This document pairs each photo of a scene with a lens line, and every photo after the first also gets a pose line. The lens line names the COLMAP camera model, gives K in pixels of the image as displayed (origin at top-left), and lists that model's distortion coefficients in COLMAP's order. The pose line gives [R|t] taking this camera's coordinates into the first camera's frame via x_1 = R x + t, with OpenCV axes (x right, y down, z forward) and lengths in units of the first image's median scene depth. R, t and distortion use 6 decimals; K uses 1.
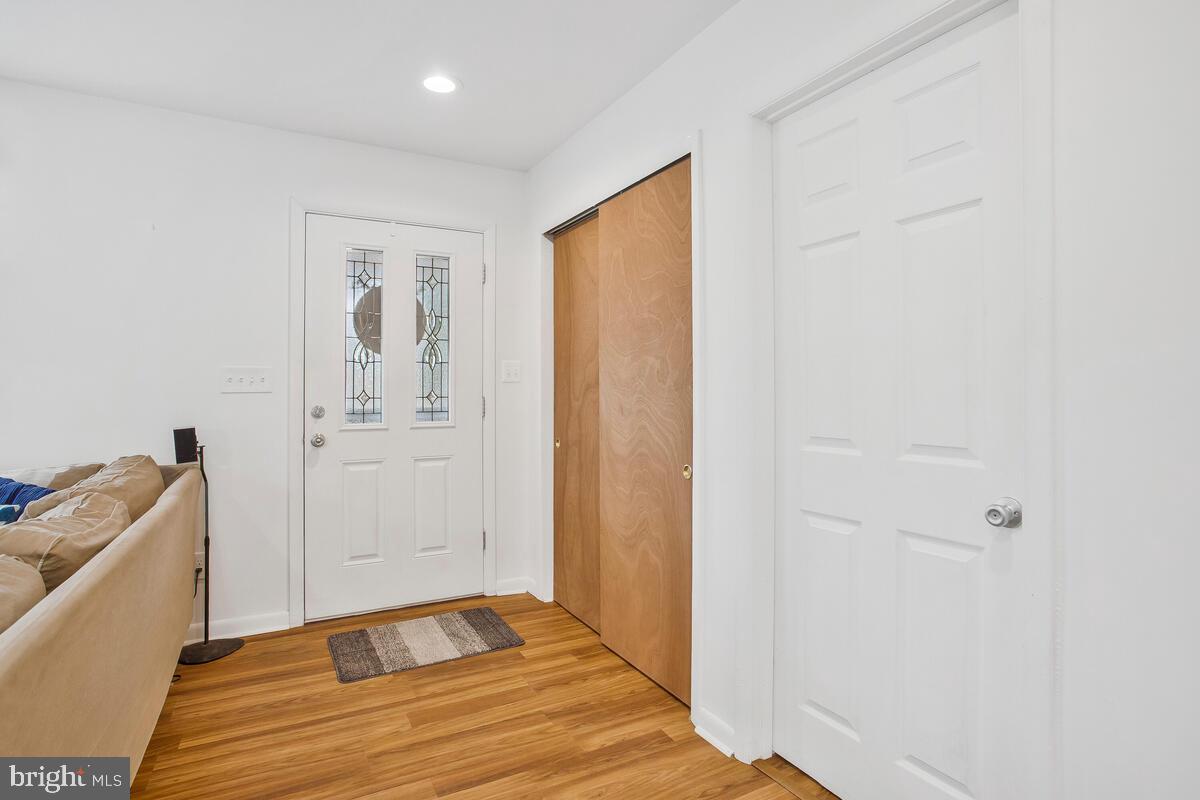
lens RADIAL K [[575.2, 0, 600.0], [0, 575.2, 400.0], [0, 0, 1]] dist [-0.000982, 0.000119]
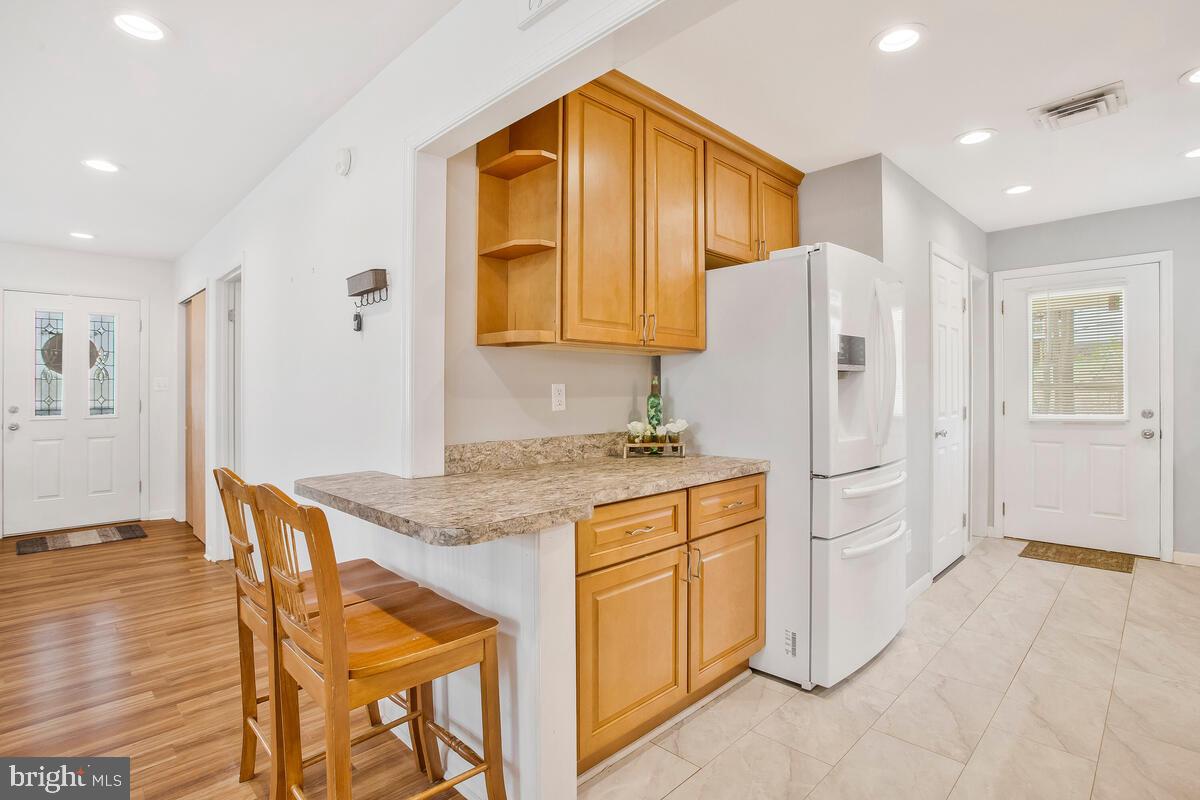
lens RADIAL K [[574.6, 0, 599.2], [0, 574.6, 387.6], [0, 0, 1]] dist [-0.003744, -0.000334]
pose [[0.969613, -0.000547, 0.244644, 0.743994], [0.002710, 0.999960, -0.008505, -0.023705], [-0.244629, 0.008910, 0.969576, -1.015805]]
